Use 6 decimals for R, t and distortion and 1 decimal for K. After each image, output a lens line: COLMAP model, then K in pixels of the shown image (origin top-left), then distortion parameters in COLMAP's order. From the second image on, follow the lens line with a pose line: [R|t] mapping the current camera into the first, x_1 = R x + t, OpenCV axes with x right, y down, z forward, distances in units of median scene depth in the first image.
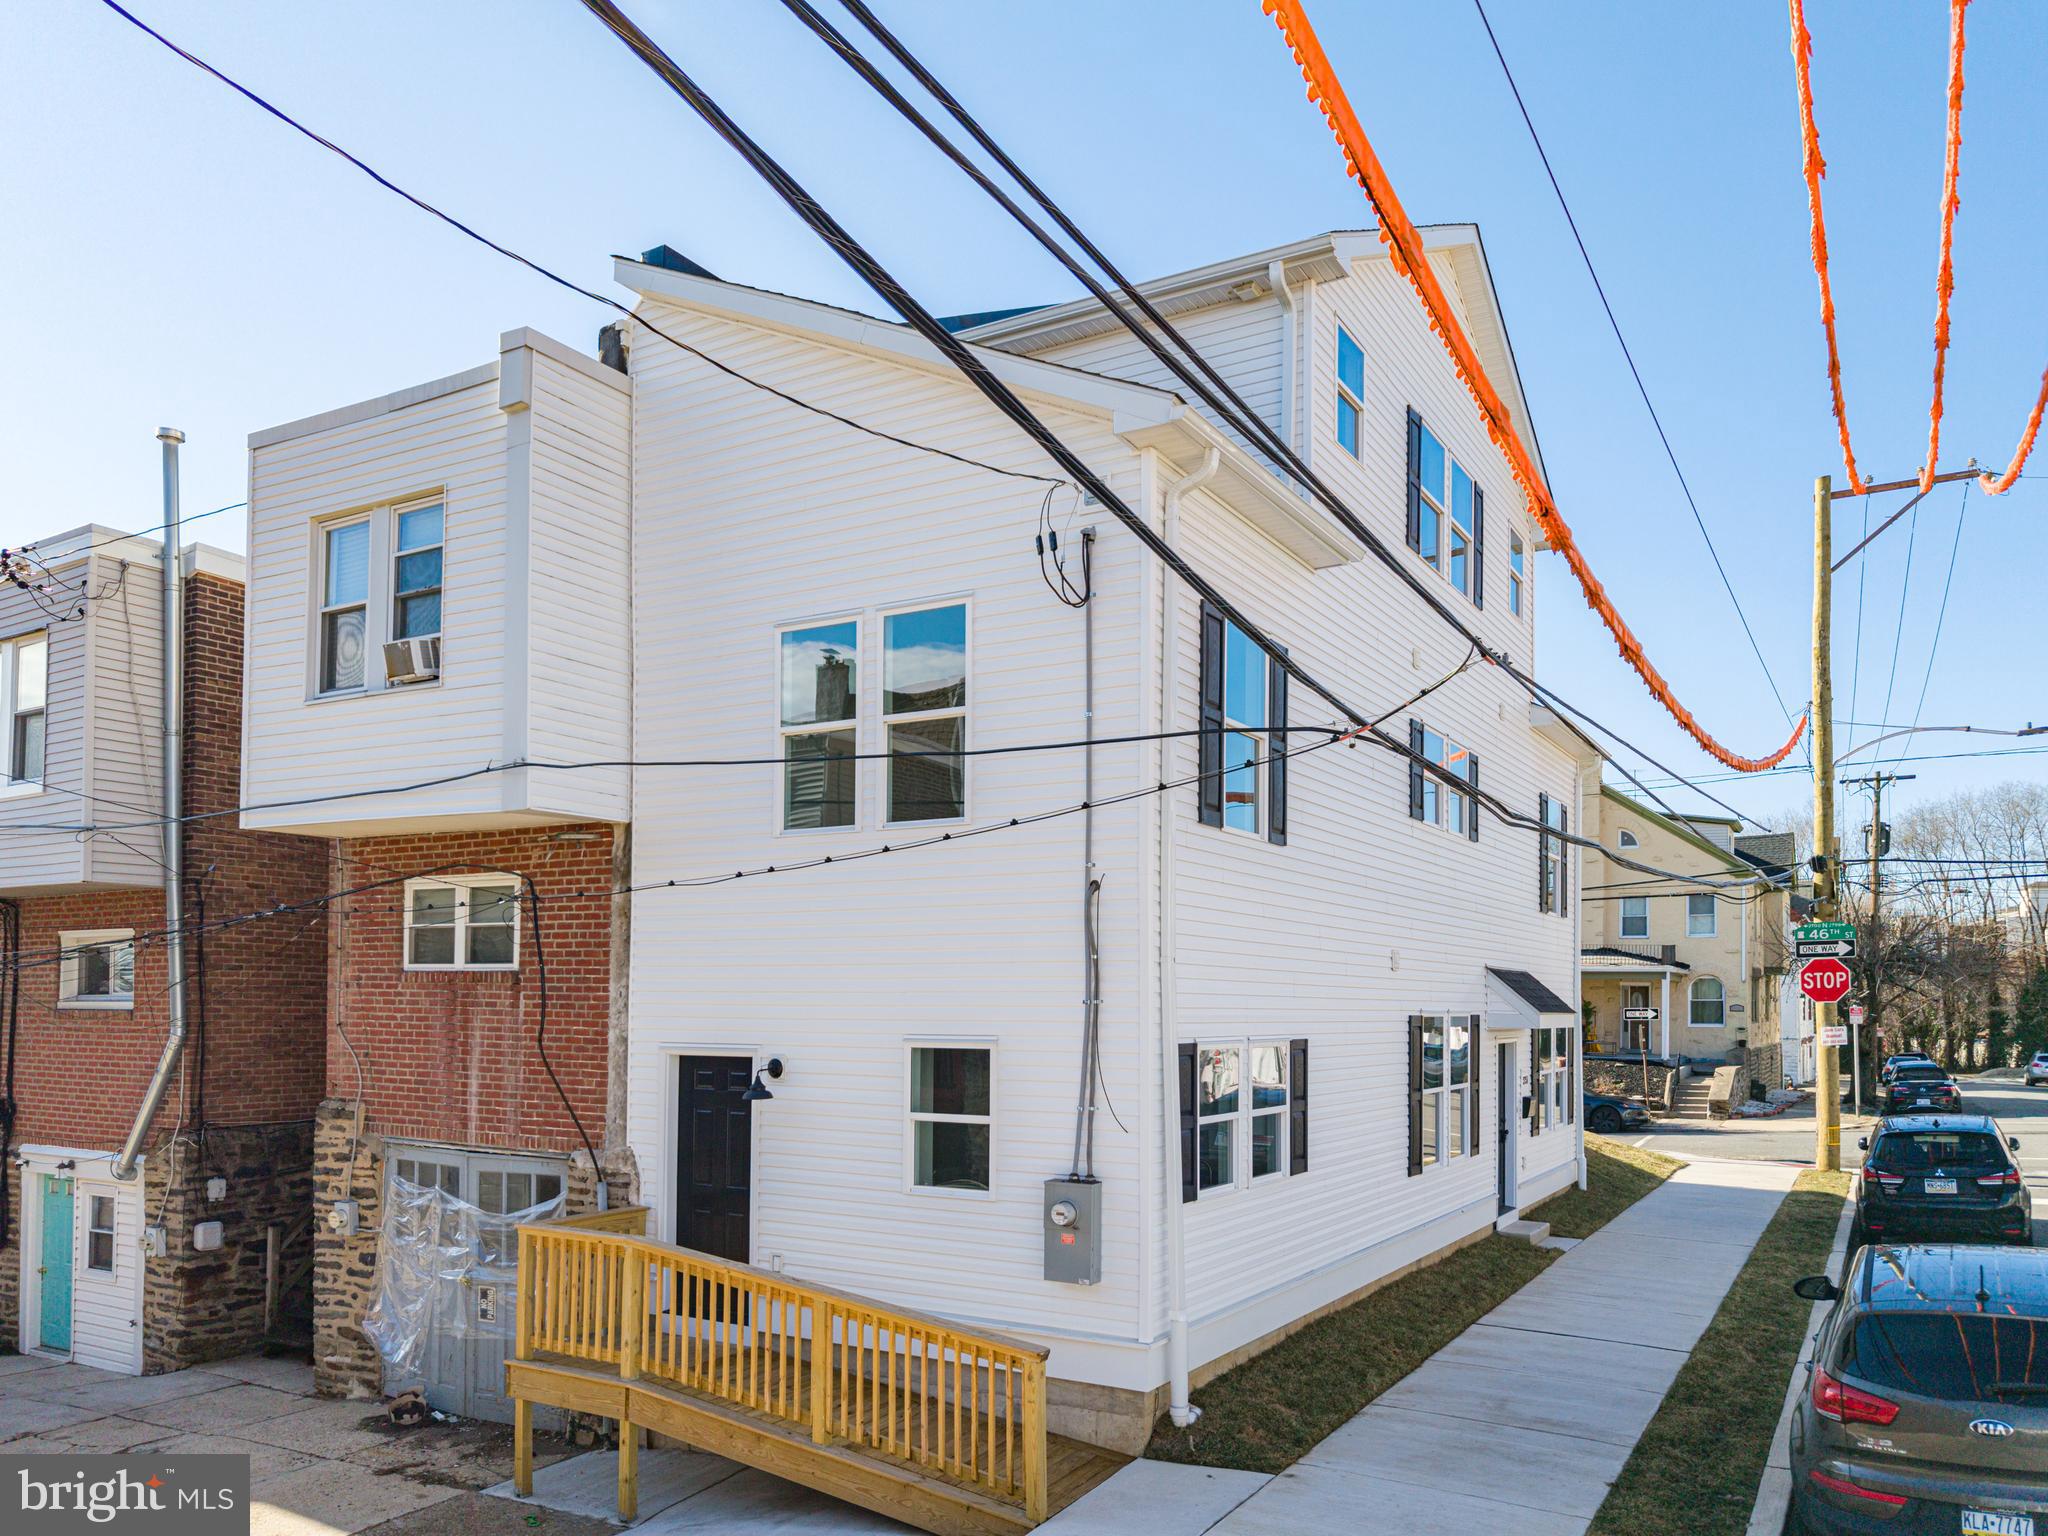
lens RADIAL K [[1466.4, 0, 1069.8], [0, 1466.4, 965.9], [0, 0, 1]] dist [0.001472, -0.000025]
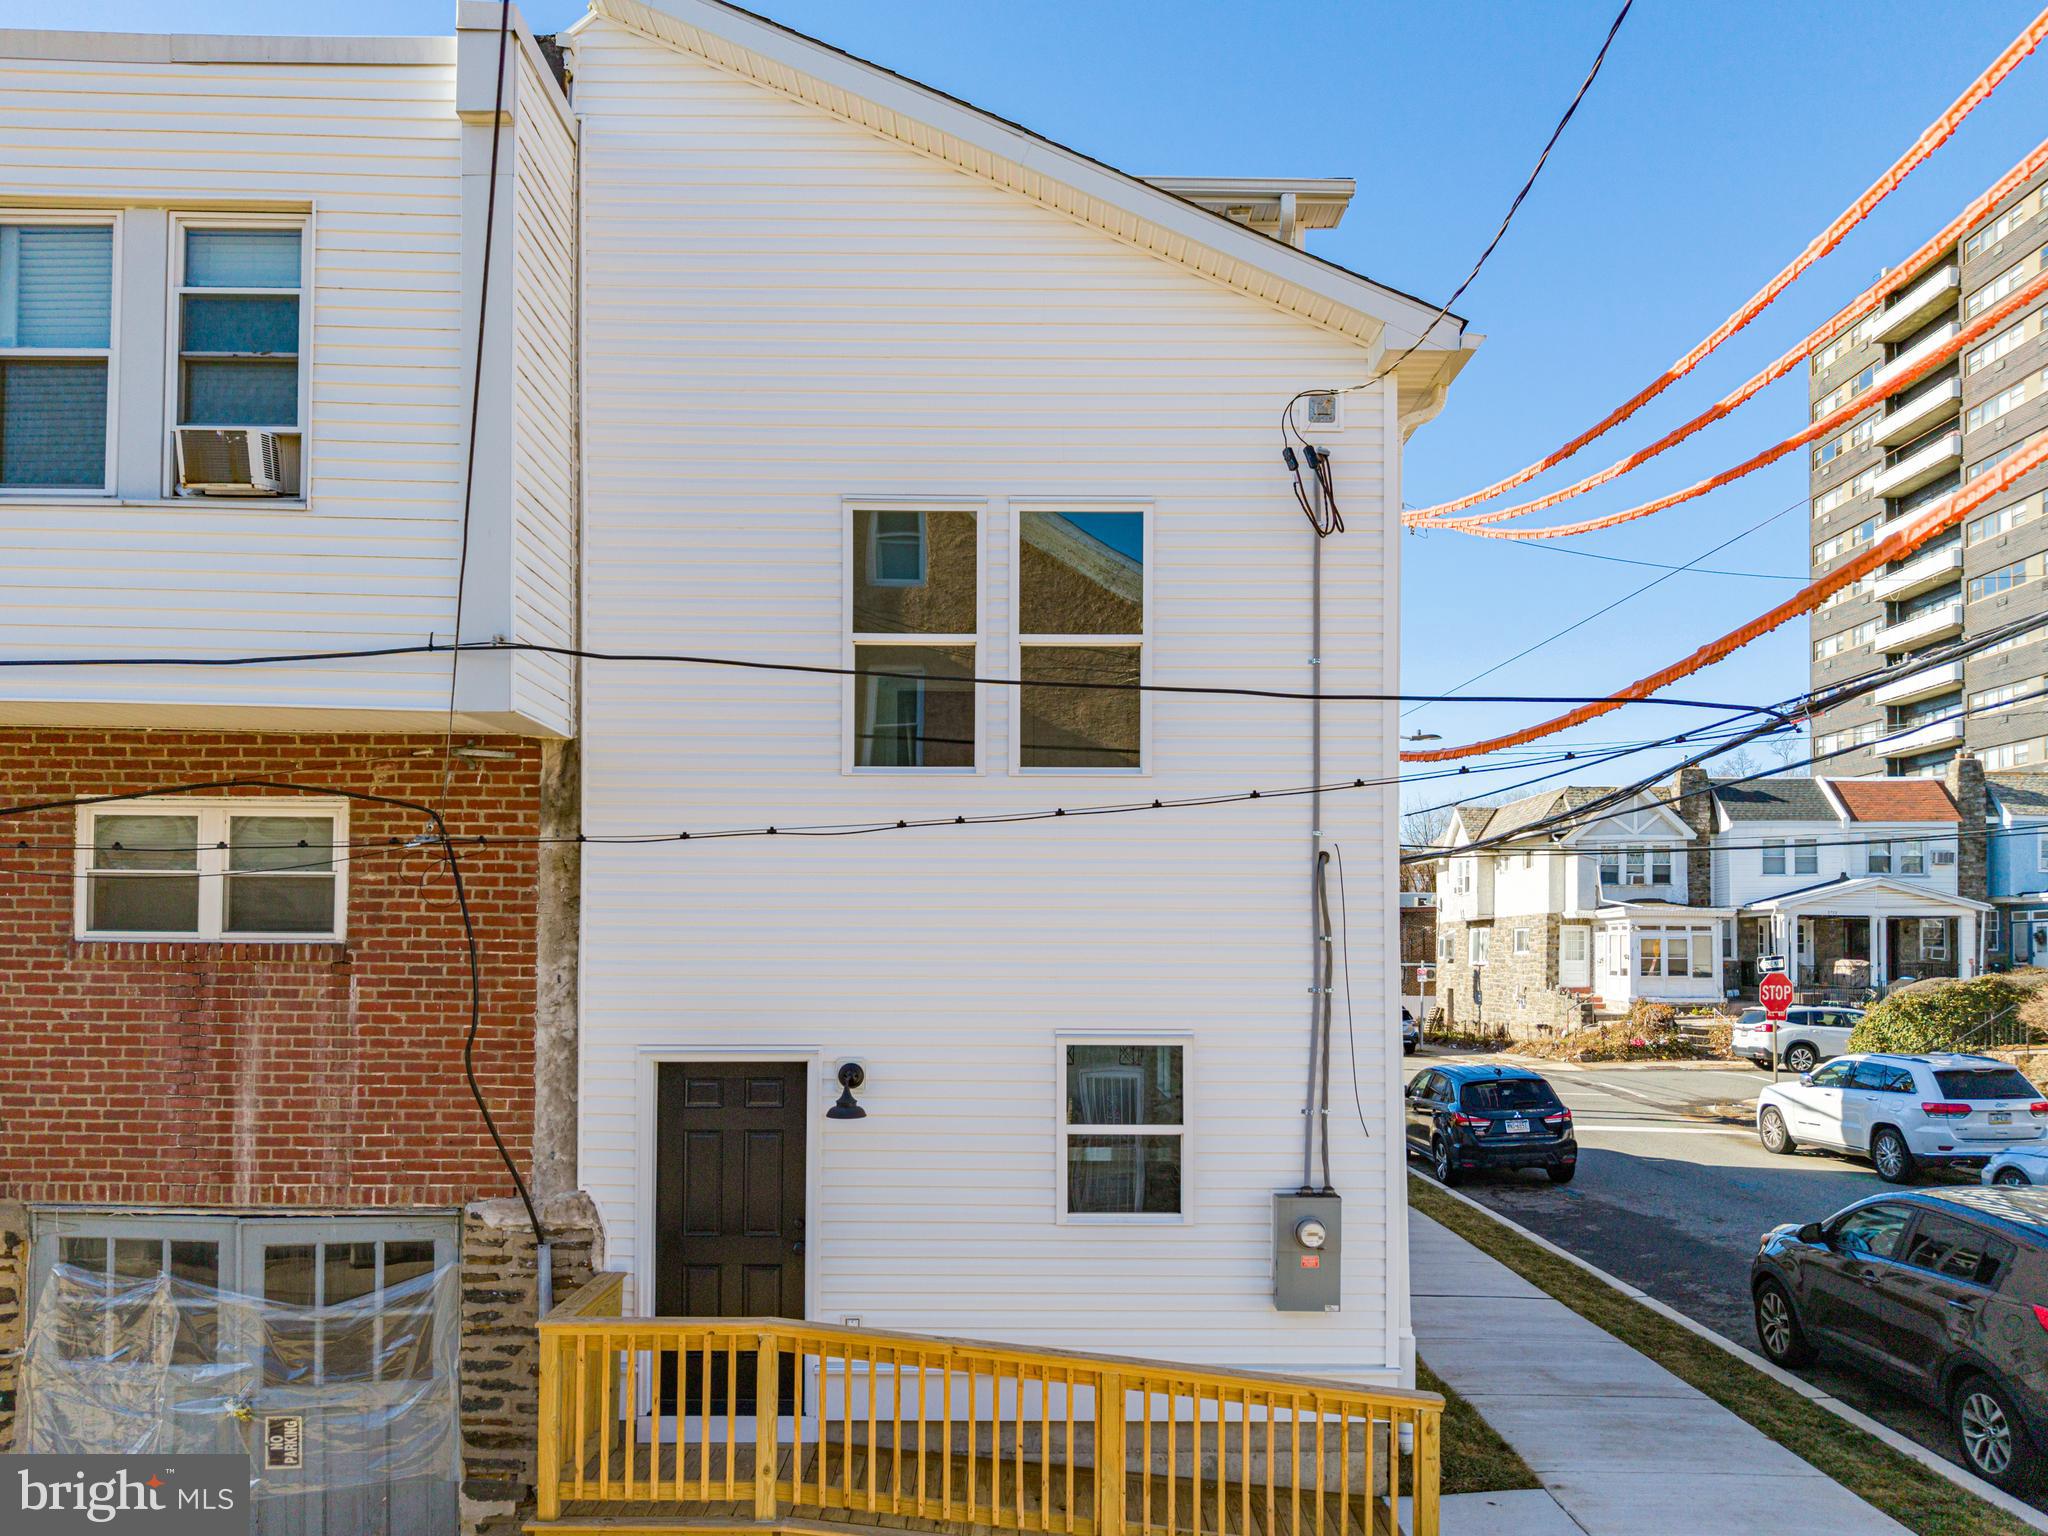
lens RADIAL K [[1467.3, 0, 1025.8], [0, 1467.3, 924.8], [0, 0, 1]] dist [0.004936, -0.001910]
pose [[0.861599, 0.009130, 0.507507, -0.471145], [-0.011688, 0.999930, 0.001855, -0.010940], [-0.507455, -0.007530, 0.861645, 0.266530]]
